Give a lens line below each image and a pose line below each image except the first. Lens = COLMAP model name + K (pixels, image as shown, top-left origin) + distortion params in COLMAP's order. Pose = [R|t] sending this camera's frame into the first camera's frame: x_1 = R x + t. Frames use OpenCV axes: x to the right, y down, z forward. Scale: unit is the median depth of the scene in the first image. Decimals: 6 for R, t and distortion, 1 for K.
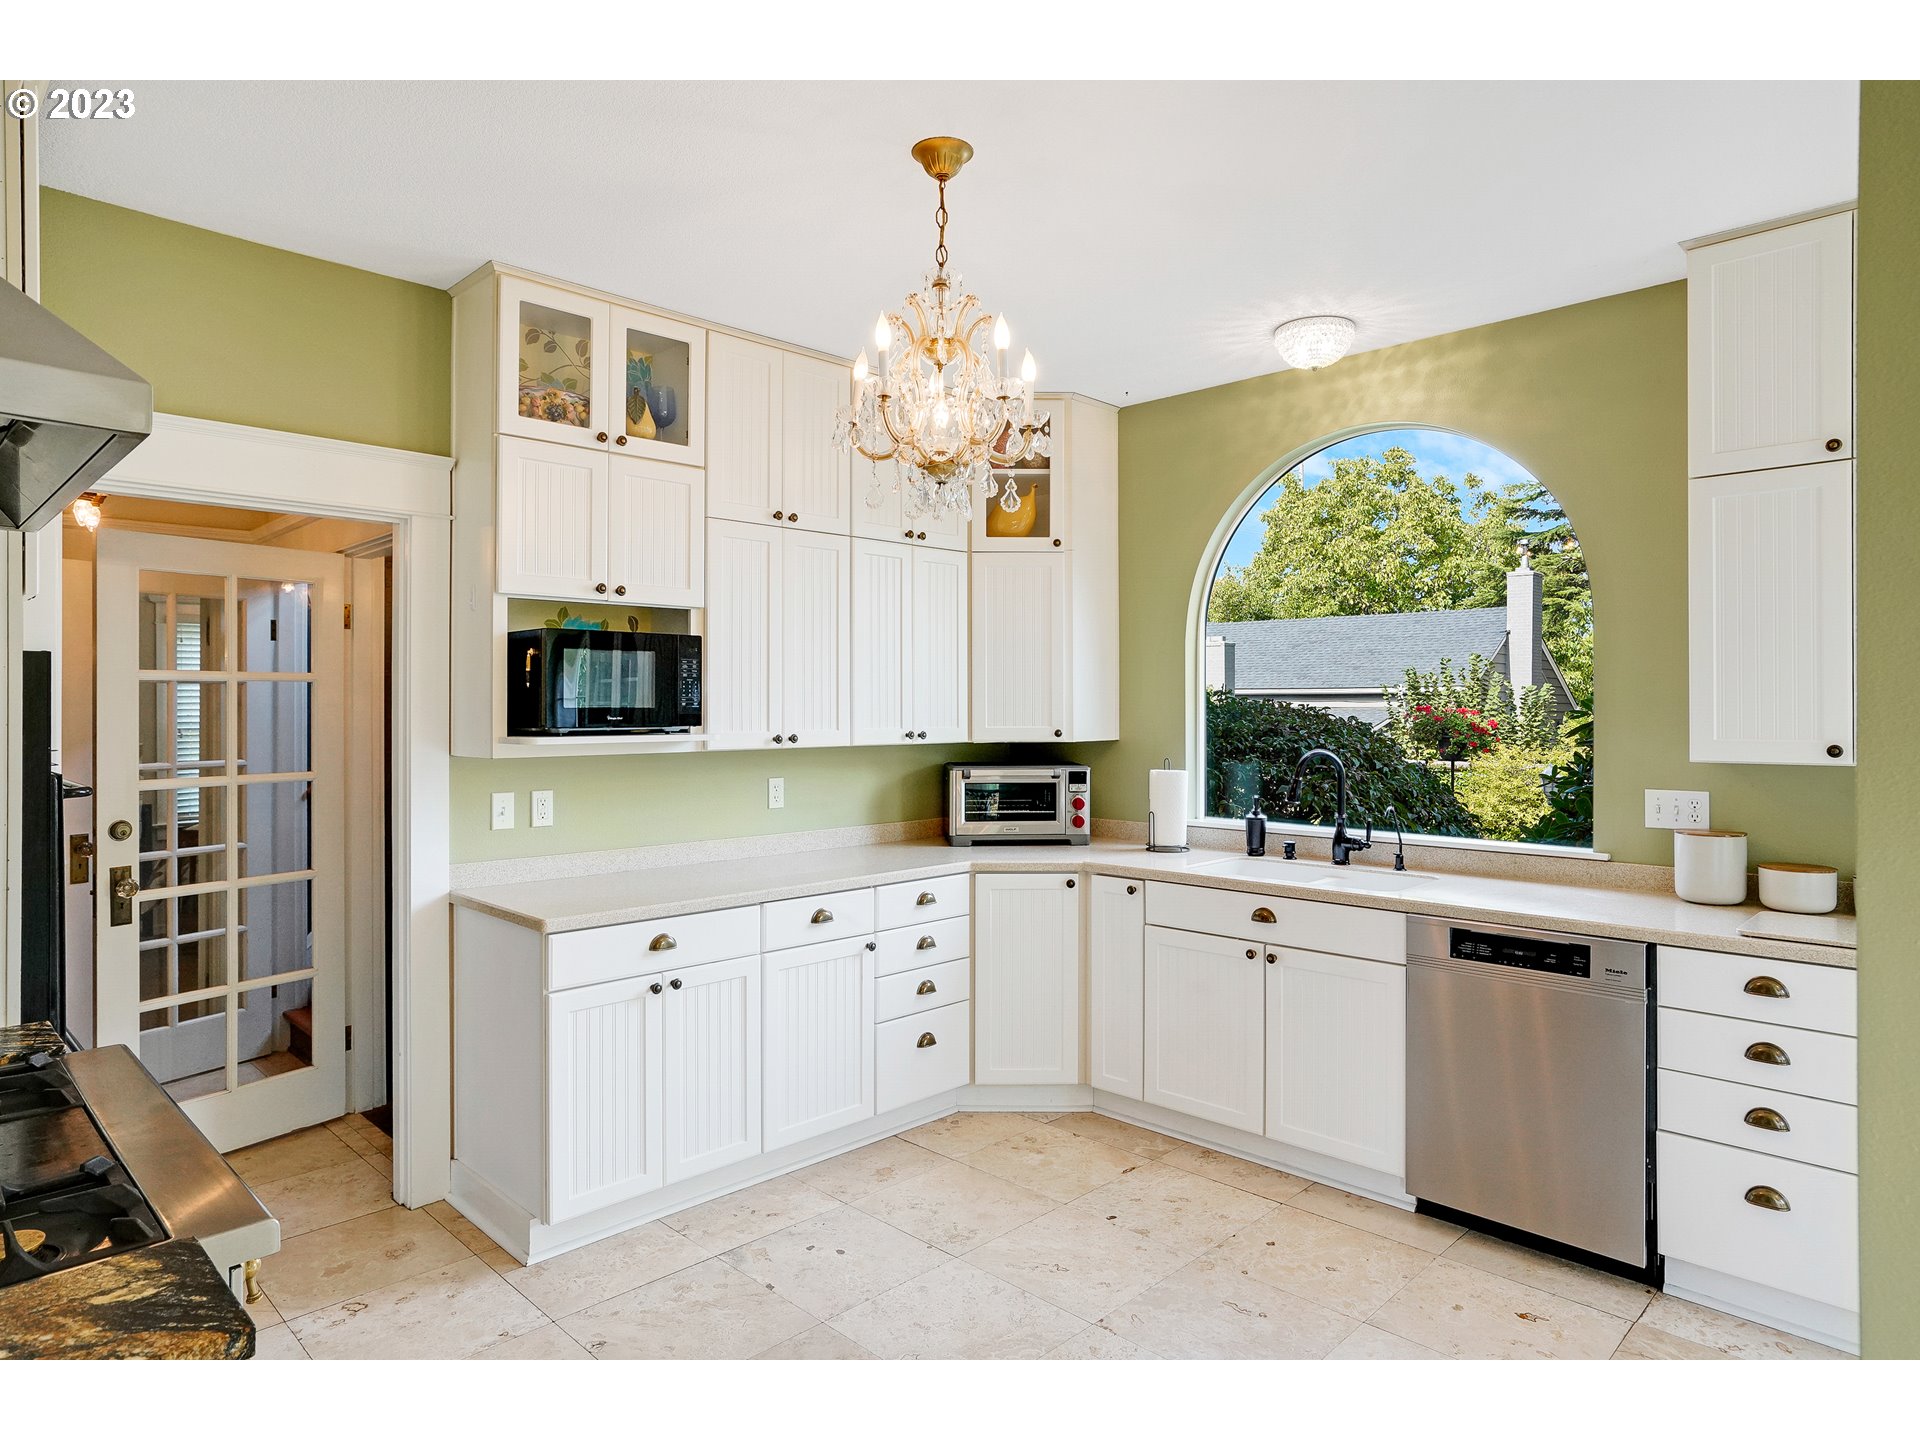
lens RADIAL K [[1131.2, 0, 945.0], [0, 1131.2, 699.5], [0, 0, 1]] dist [-0.022565, 0.000880]
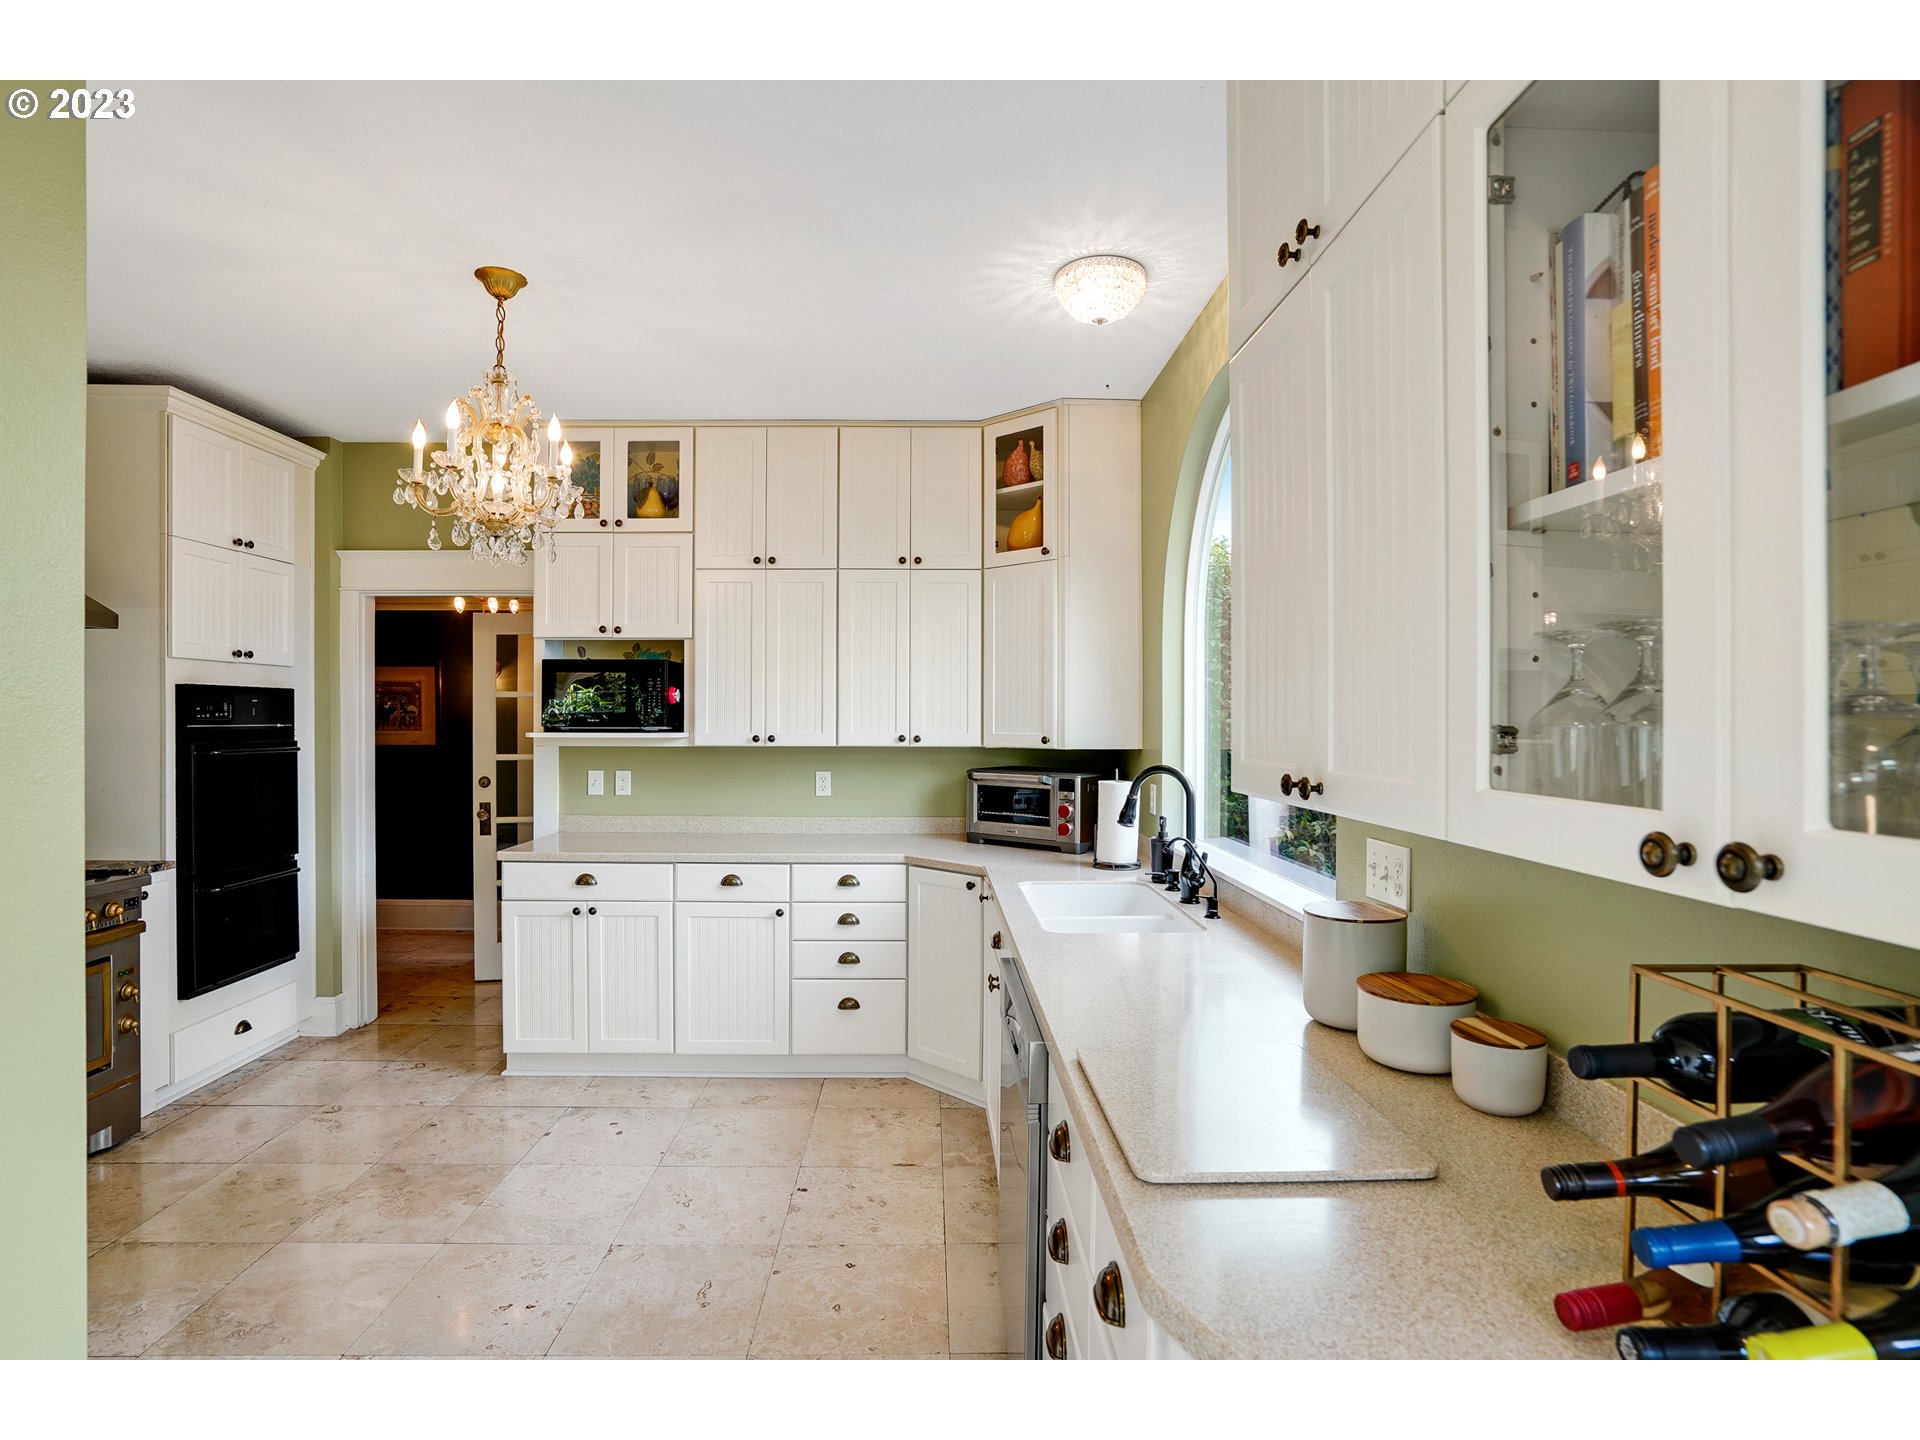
lens RADIAL K [[947.5, 0, 946.8], [0, 947.5, 719.1], [0, 0, 1]] dist [-0.062838, 0.032509]
pose [[0.722844, 0.005518, -0.690990, 0.726220], [0.000876, 0.999960, 0.008901, 0.004267], [0.691011, -0.007040, 0.722810, 0.386343]]
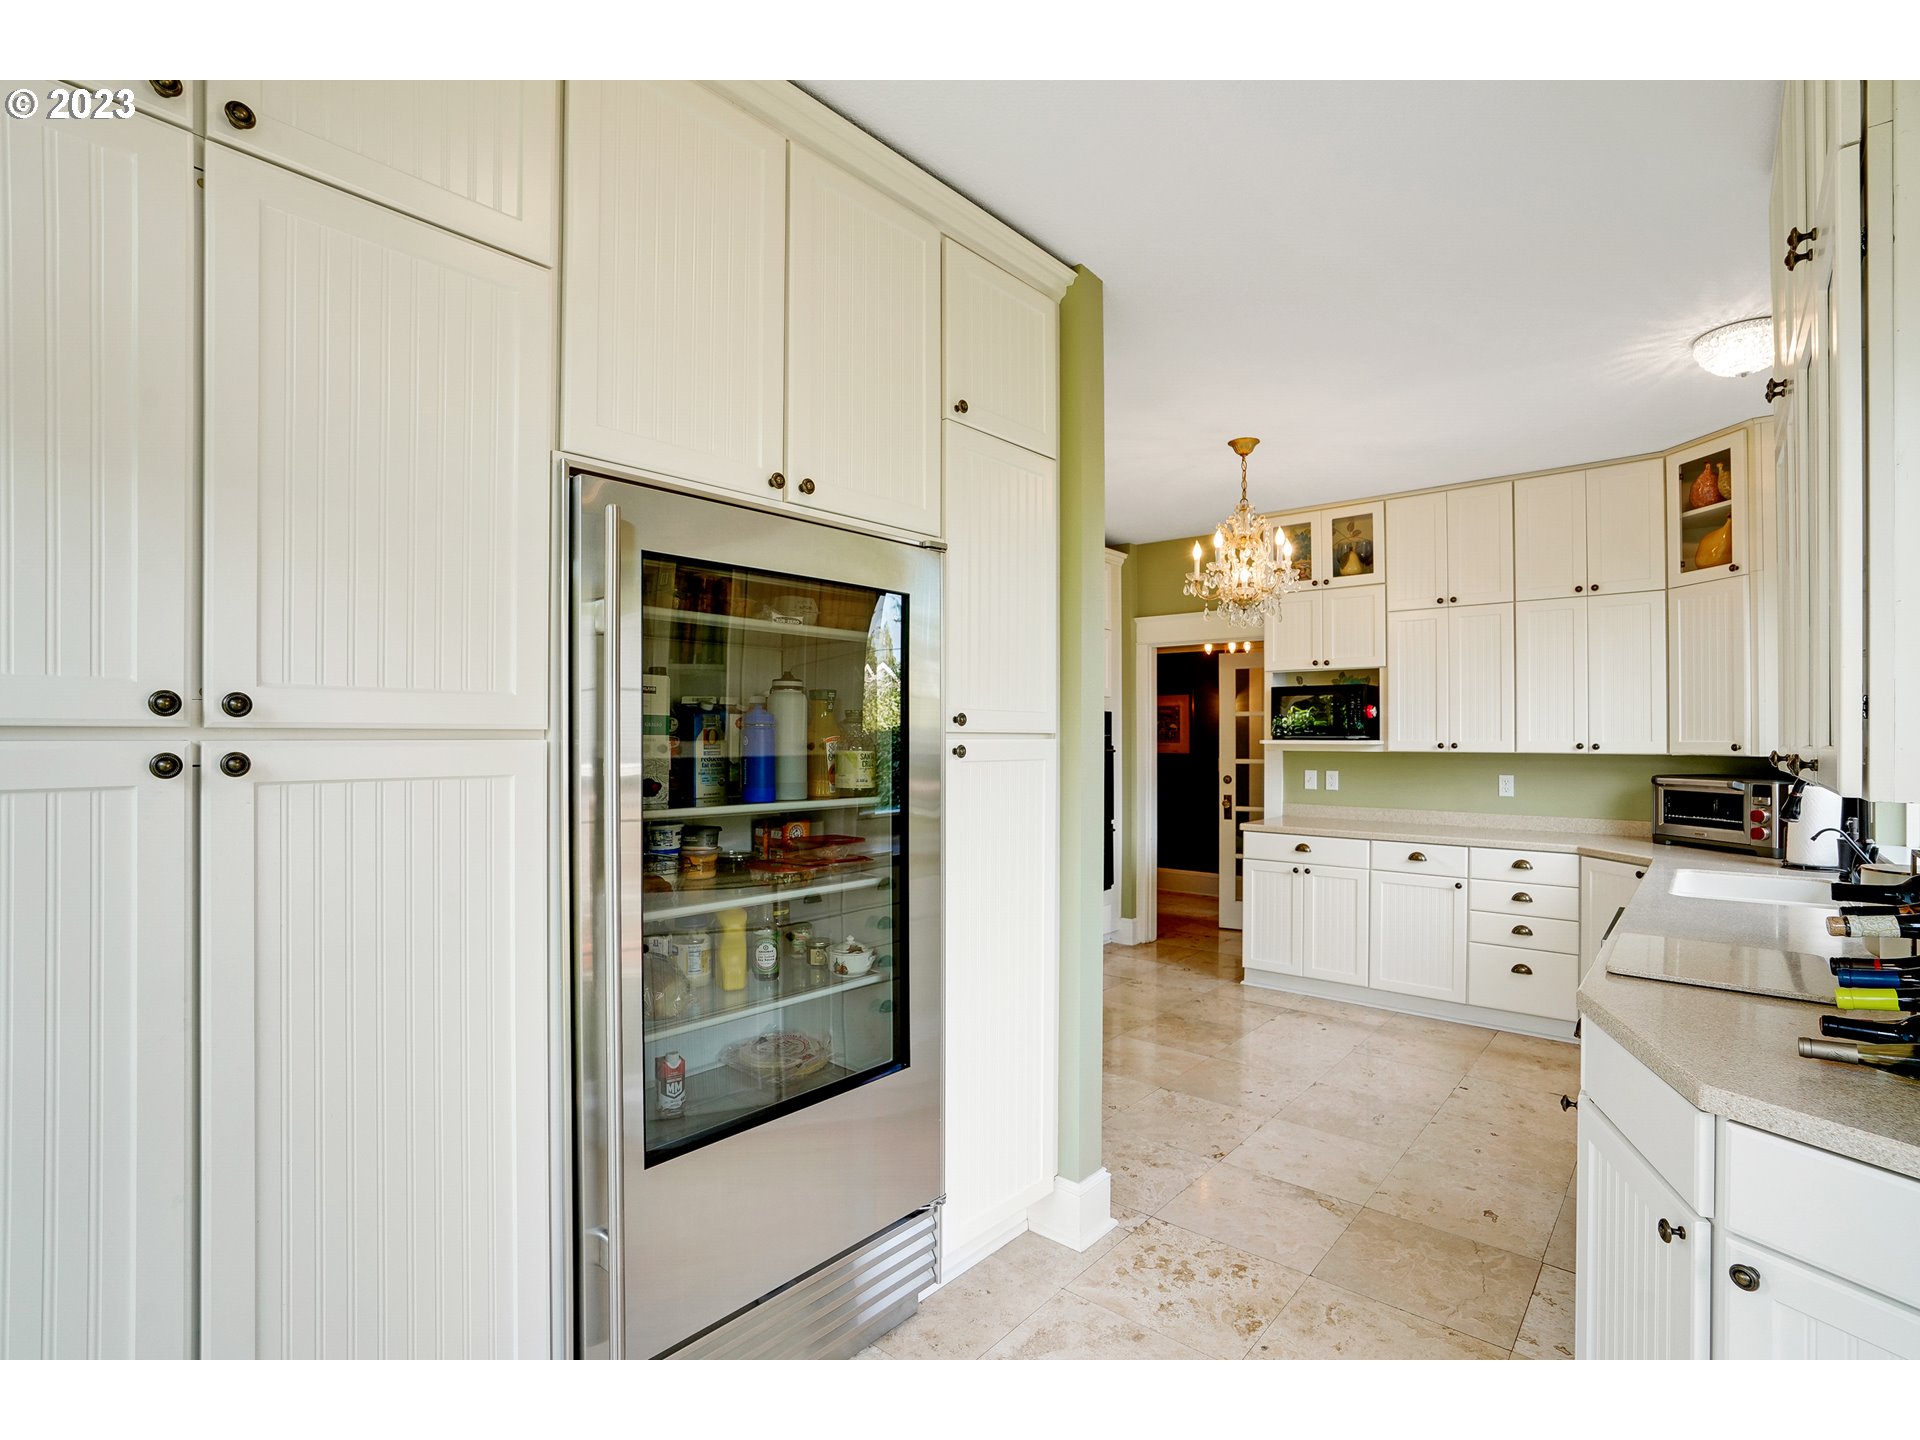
lens RADIAL K [[914.6, 0, 962.7], [0, 914.6, 726.2], [0, 0, 1]] dist [-0.056620, 0.028028]
pose [[0.082343, -0.009442, -0.996559, 1.020080], [0.004342, 0.999949, -0.009115, 0.016918], [0.996595, -0.003577, 0.082380, 0.247380]]
